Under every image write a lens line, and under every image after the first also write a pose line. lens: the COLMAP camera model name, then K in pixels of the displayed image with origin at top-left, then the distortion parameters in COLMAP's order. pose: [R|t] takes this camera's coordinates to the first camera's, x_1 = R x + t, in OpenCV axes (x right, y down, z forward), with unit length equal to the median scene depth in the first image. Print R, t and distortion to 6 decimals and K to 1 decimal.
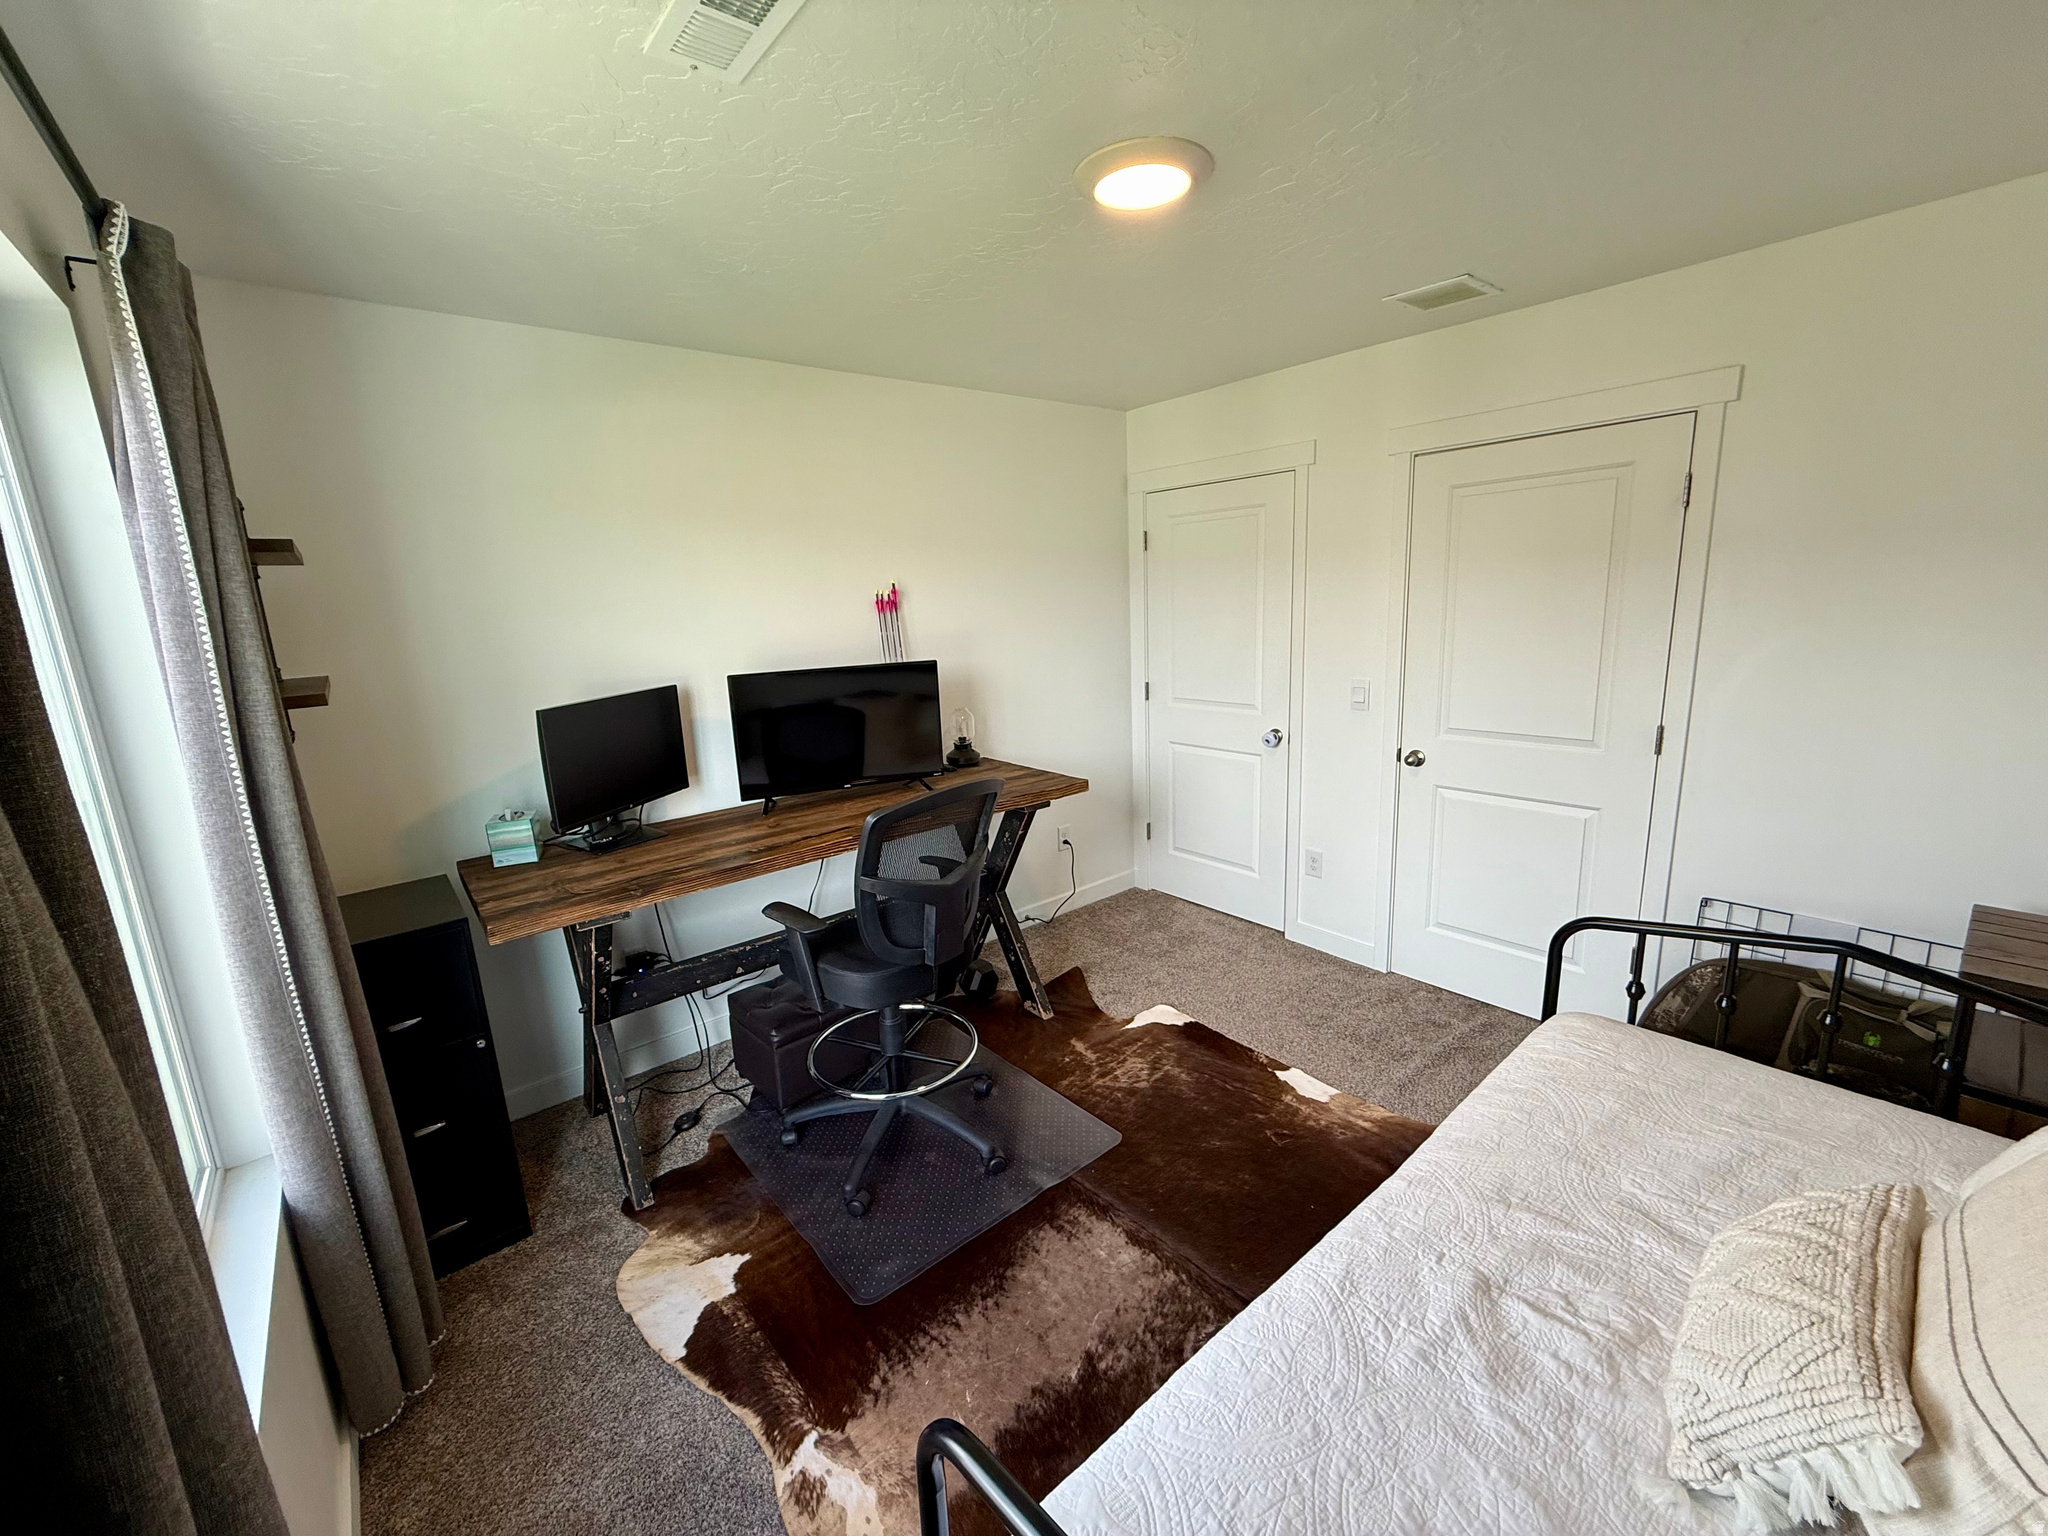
lens RADIAL K [[817.5, 0, 1012.8], [0, 817.5, 763.3], [0, 0, 1]] dist [-0.000439, 0.000363]
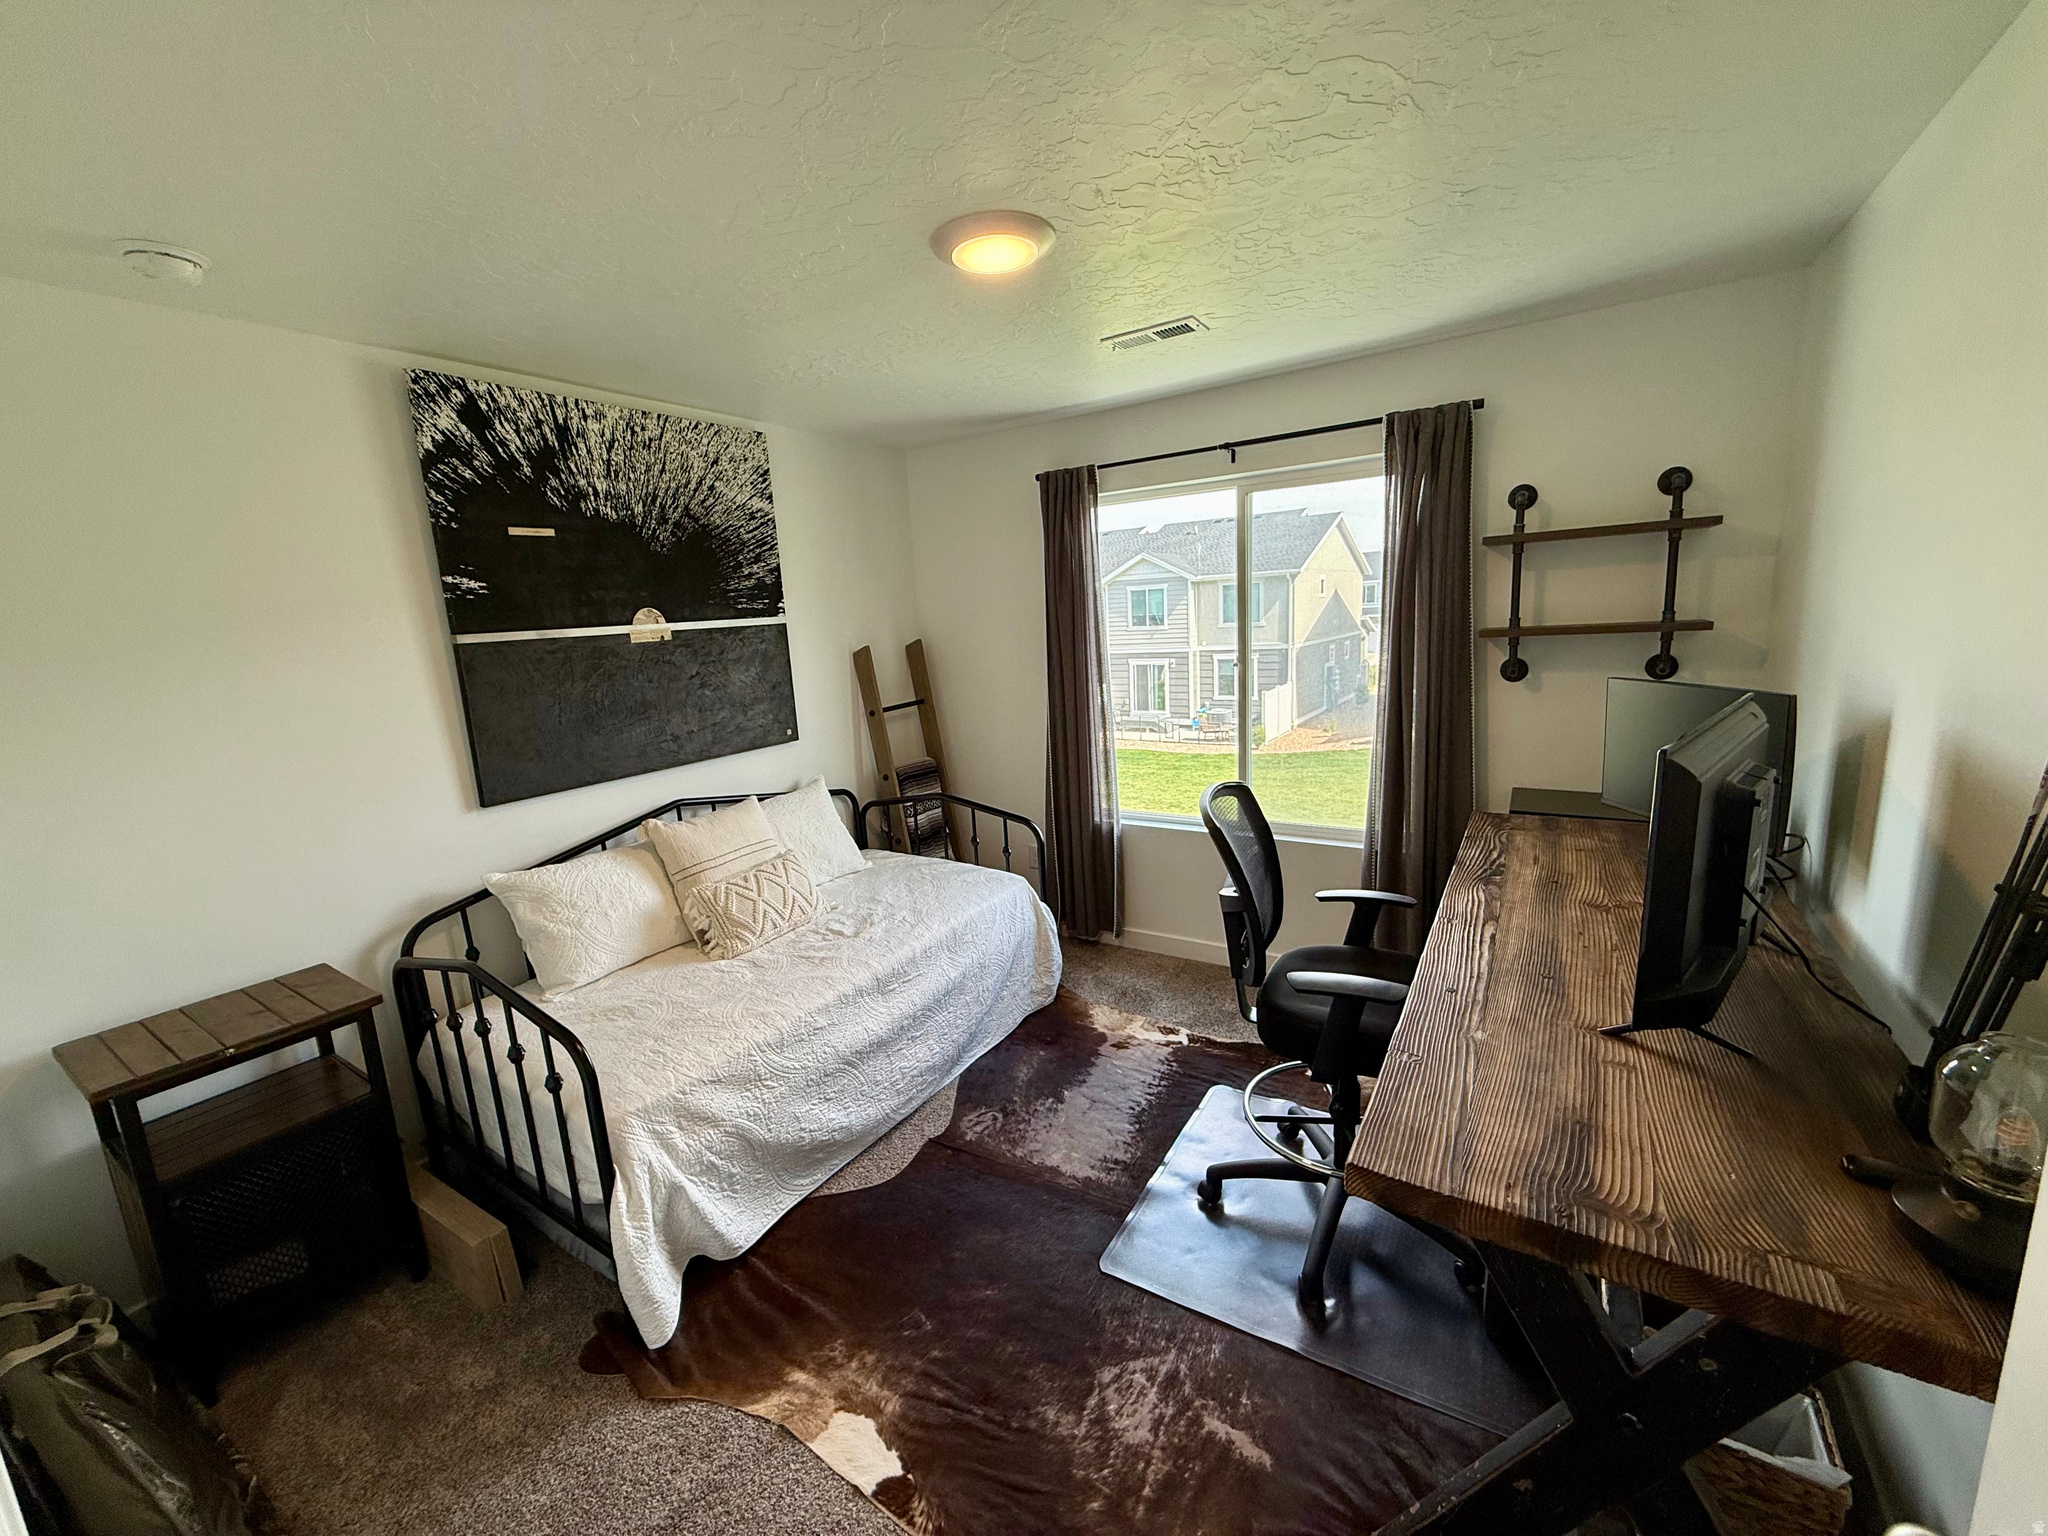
lens RADIAL K [[817.5, 0, 1012.8], [0, 817.5, 763.3], [0, 0, 1]] dist [-0.000439, 0.000363]
pose [[-0.947293, 0.151548, -0.282258, 0.392297], [0.031544, 0.920880, 0.388568, -0.357968], [0.318813, 0.359184, -0.877123, 1.583280]]
